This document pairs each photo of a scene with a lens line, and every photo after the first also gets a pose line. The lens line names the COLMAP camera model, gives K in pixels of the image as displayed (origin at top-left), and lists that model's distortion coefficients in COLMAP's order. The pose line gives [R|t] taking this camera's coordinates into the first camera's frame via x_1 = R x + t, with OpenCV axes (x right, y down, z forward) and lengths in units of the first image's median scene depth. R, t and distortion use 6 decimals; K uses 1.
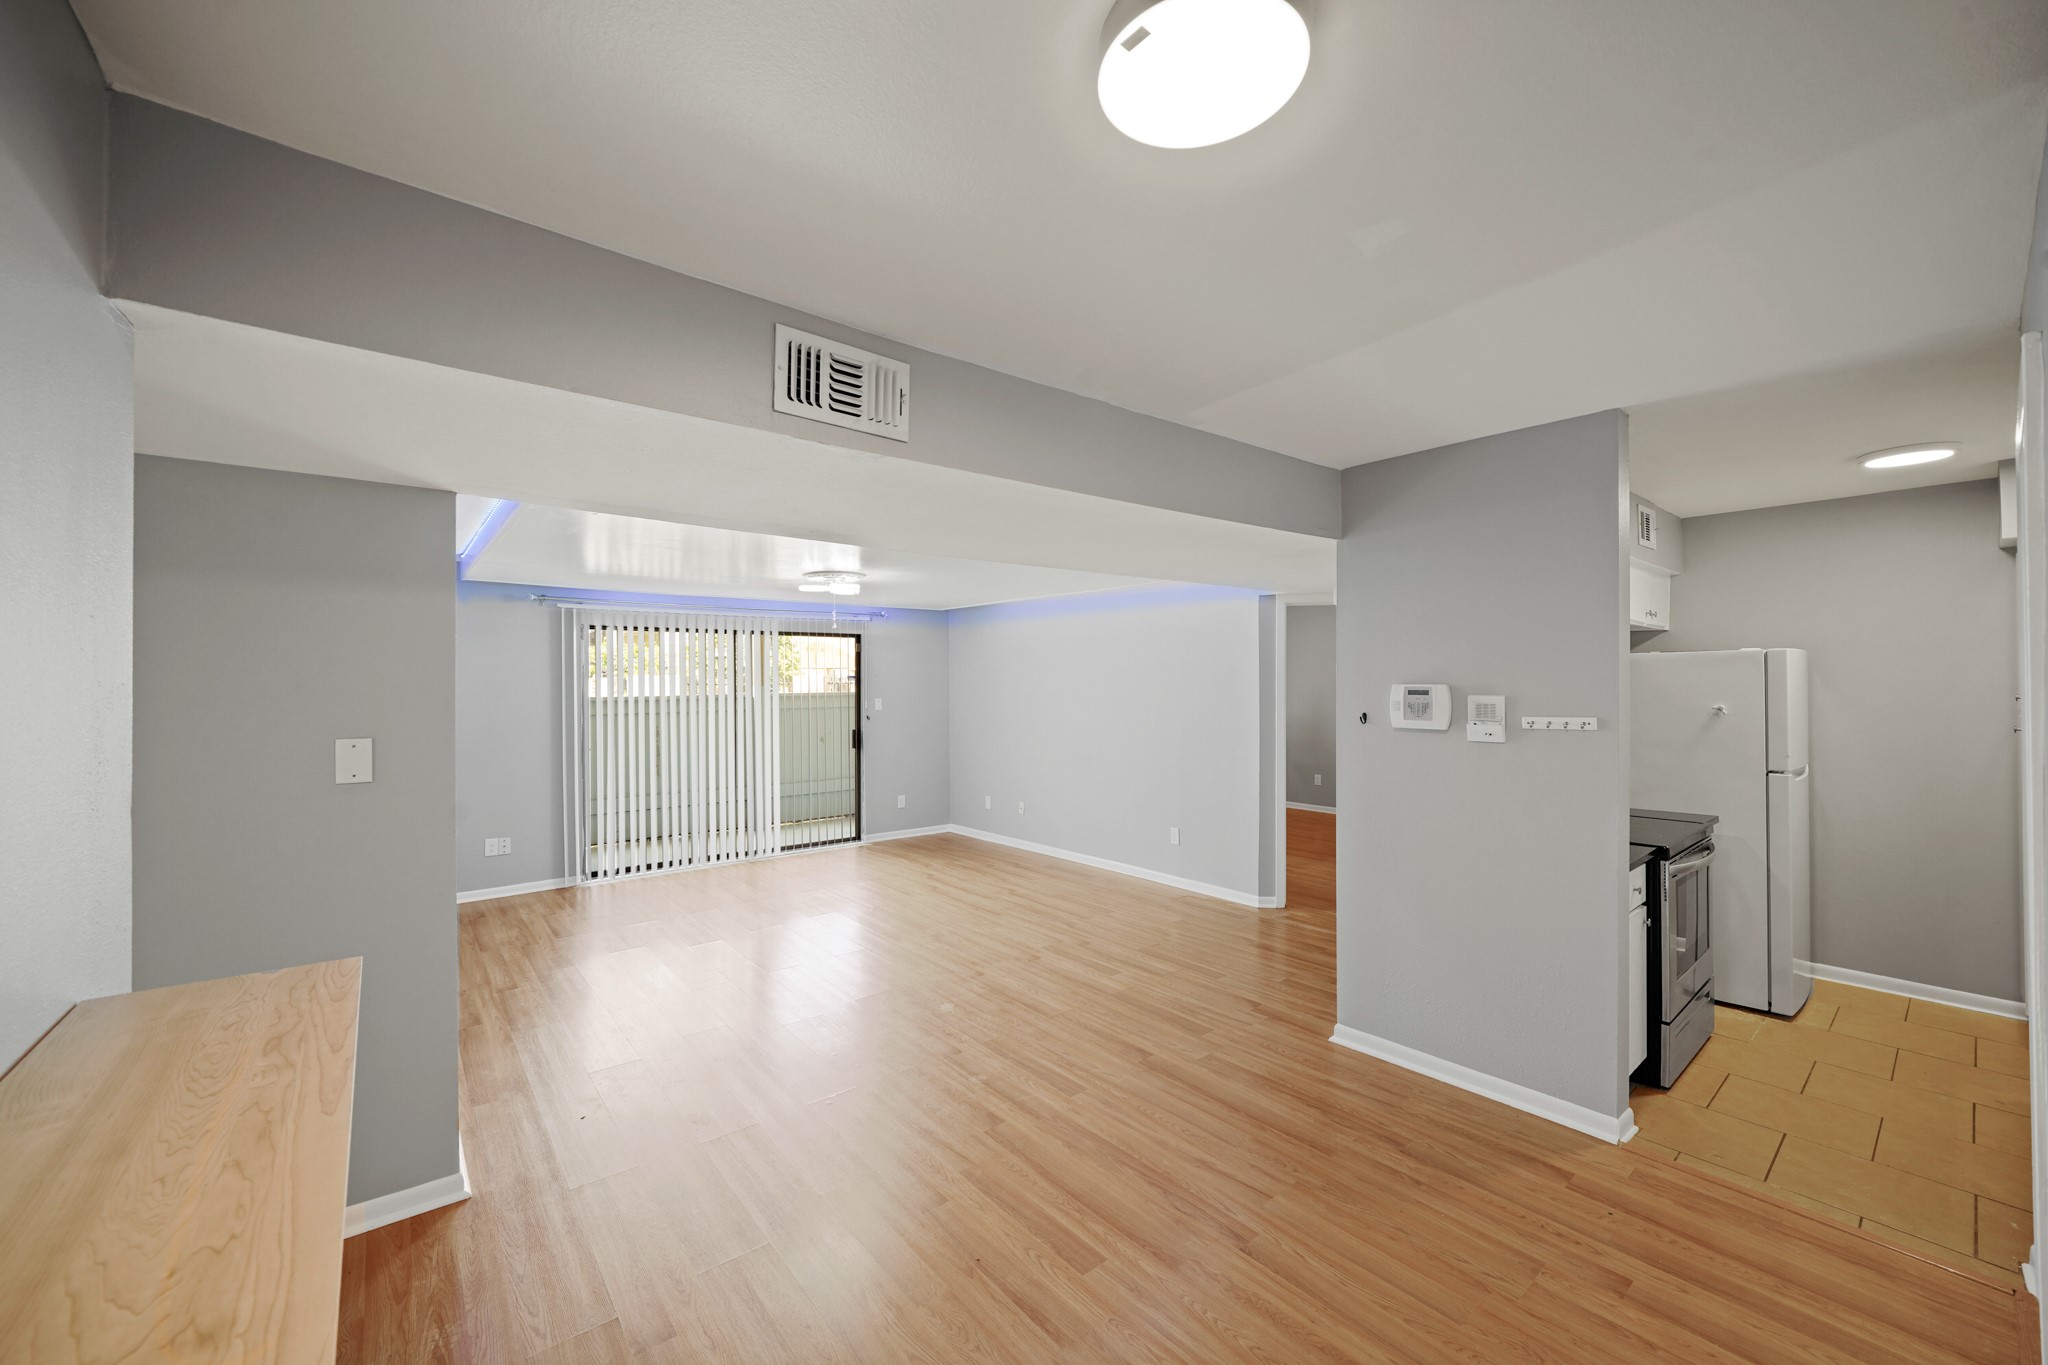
lens RADIAL K [[802.8, 0, 1028.2], [0, 802.8, 683.5], [0, 0, 1]] dist [-0.003945, 0.000855]
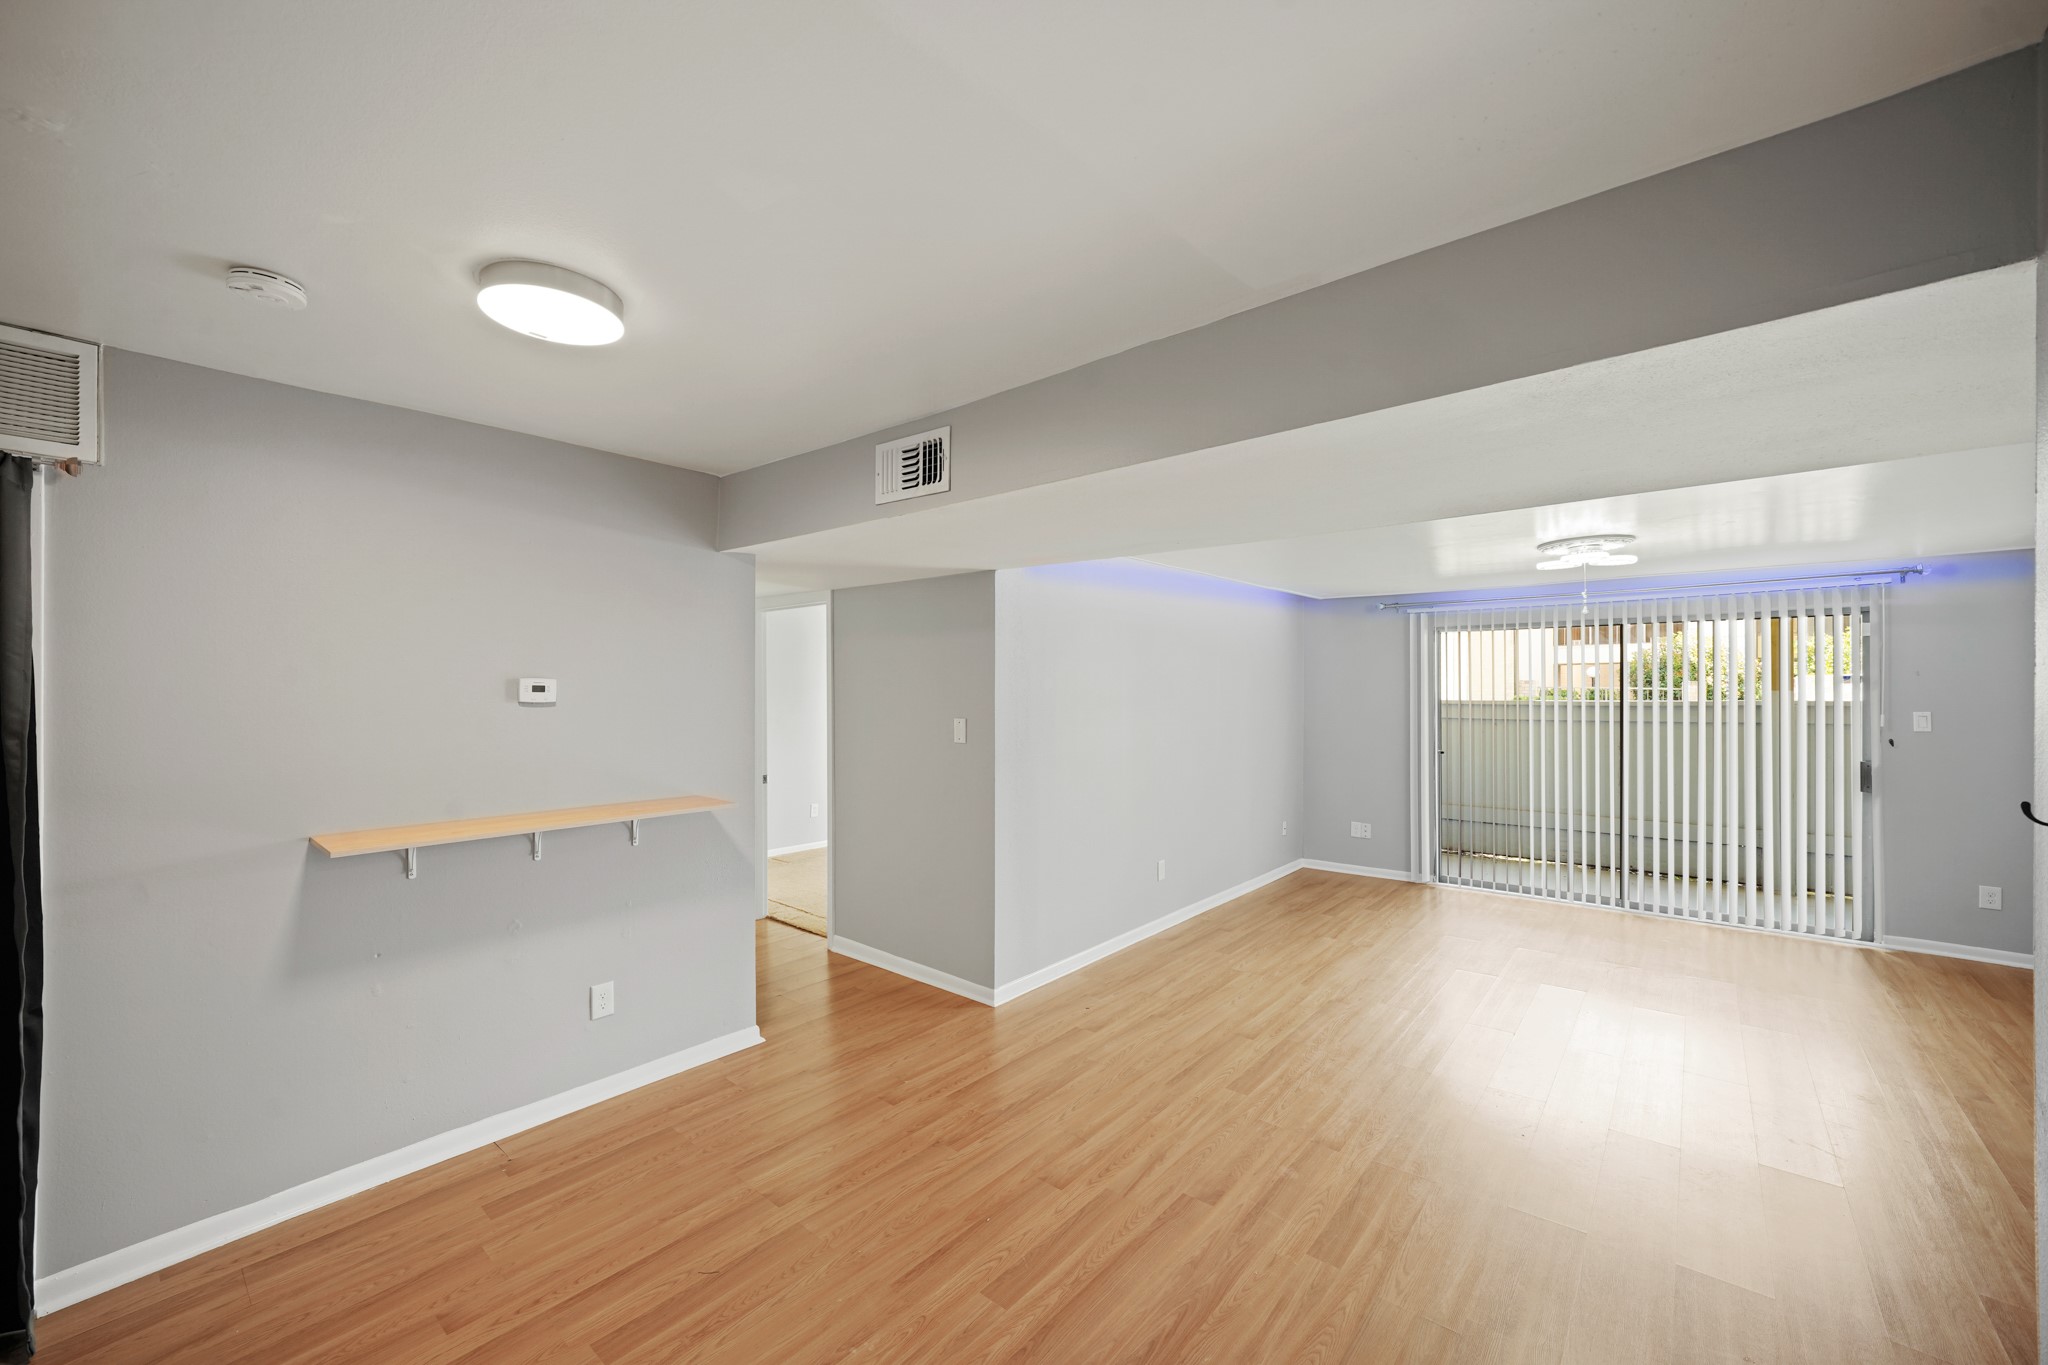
lens RADIAL K [[802.8, 0, 1003.6], [0, 802.8, 694.1], [0, 0, 1]] dist [-0.003945, 0.000855]
pose [[0.169329, 0.012730, -0.985477, 0.395497], [0.000232, 0.999916, 0.012957, -0.004110], [0.985560, -0.002423, 0.169312, 0.329728]]
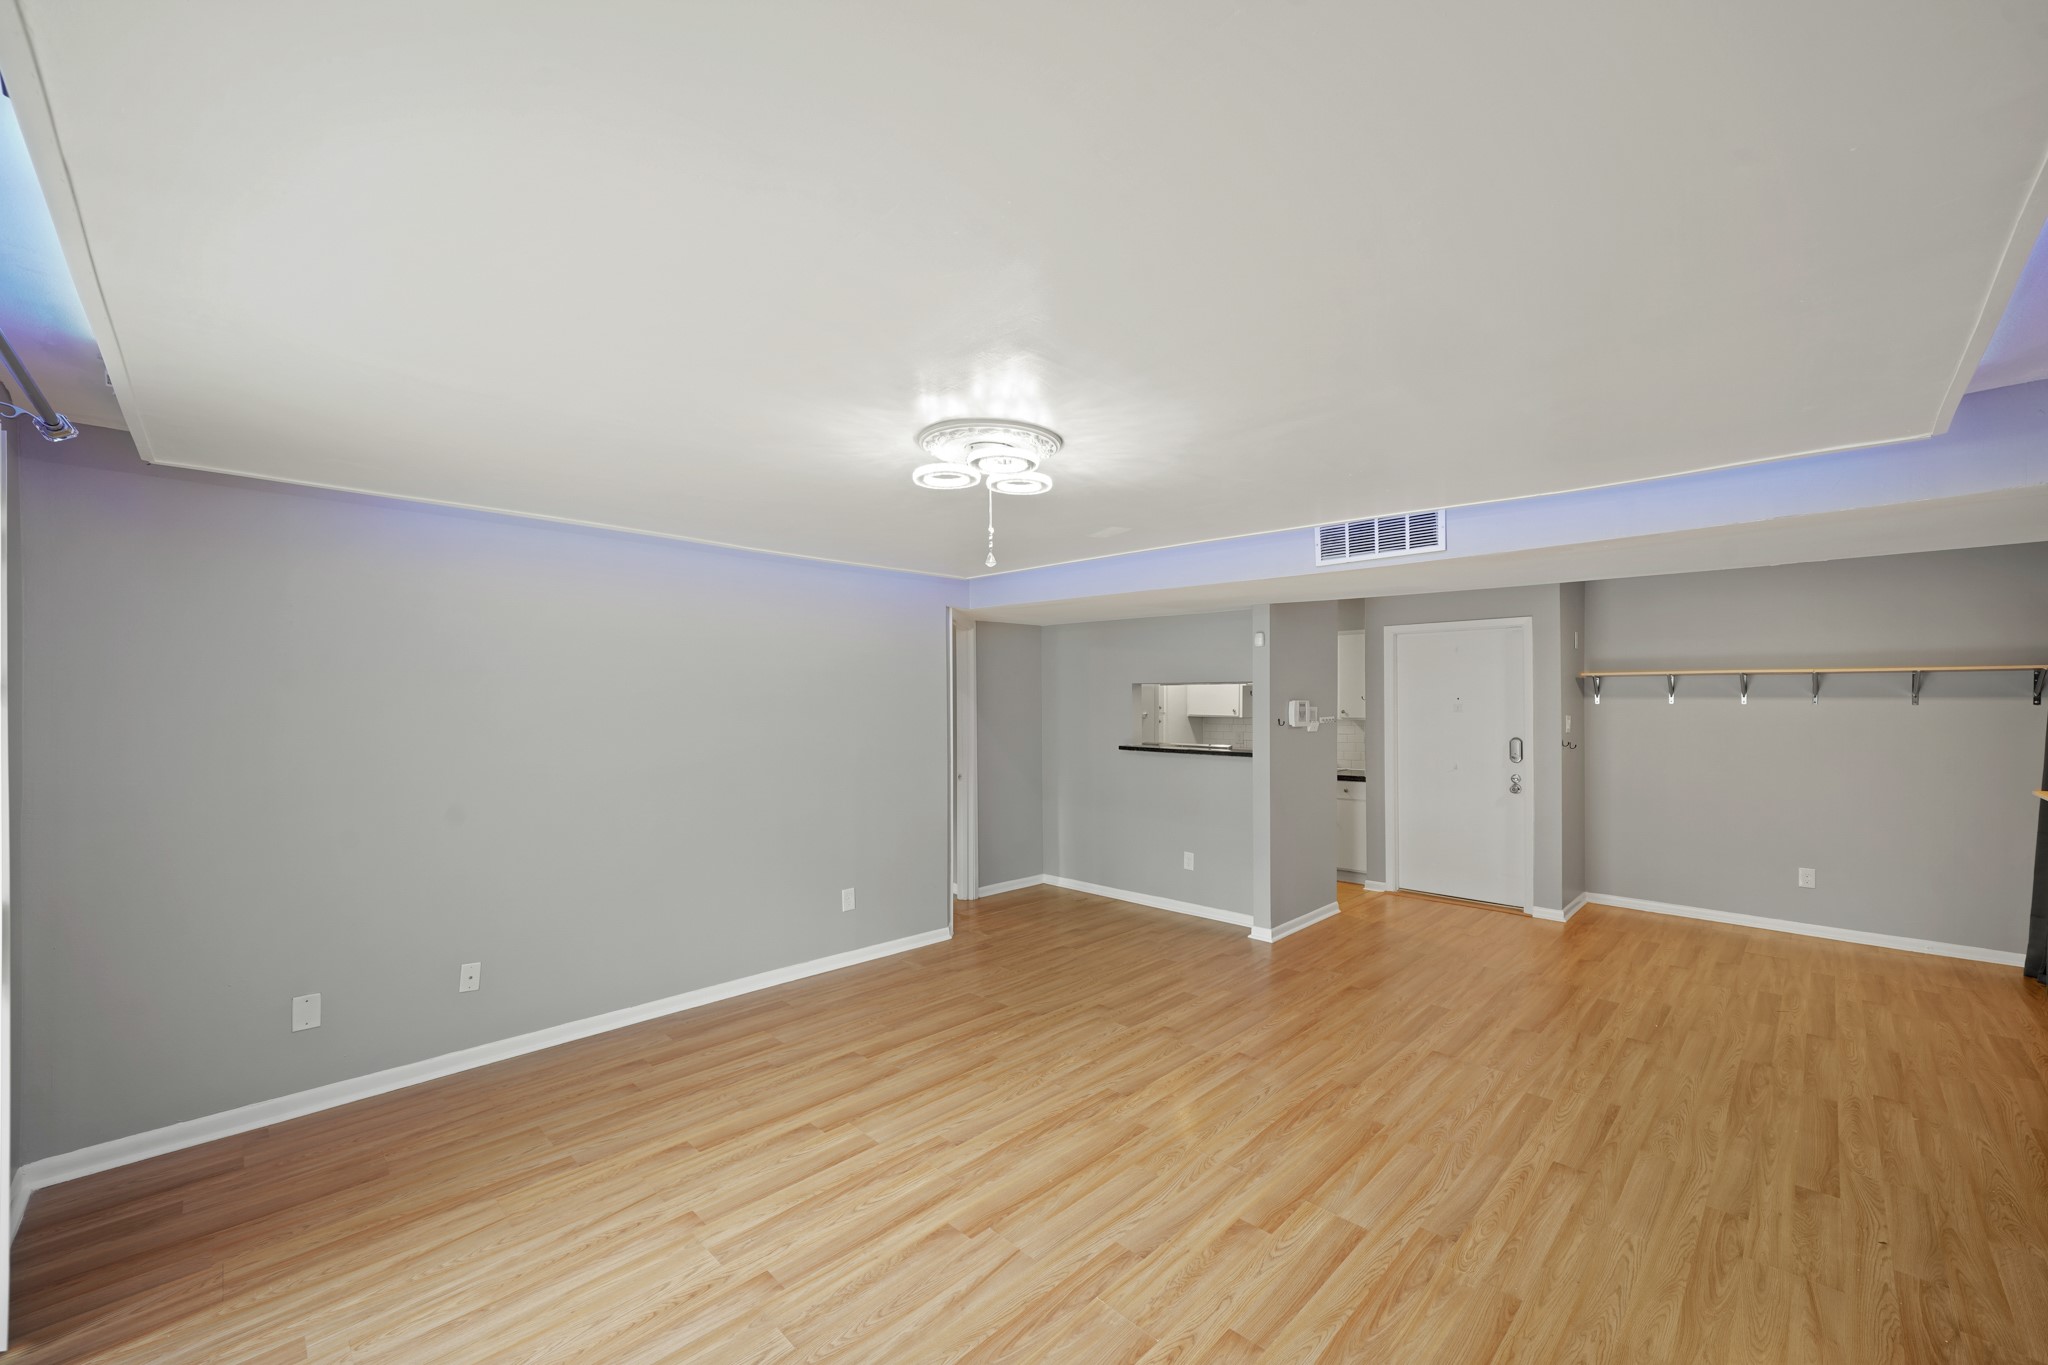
lens RADIAL K [[802.8, 0, 1031.3], [0, 802.8, 685.2], [0, 0, 1]] dist [-0.003945, 0.000855]
pose [[-0.108672, 0.025694, 0.993746, -0.658587], [-0.000010, 0.999666, -0.025848, 0.007455], [-0.994078, -0.002819, -0.108636, 1.004119]]
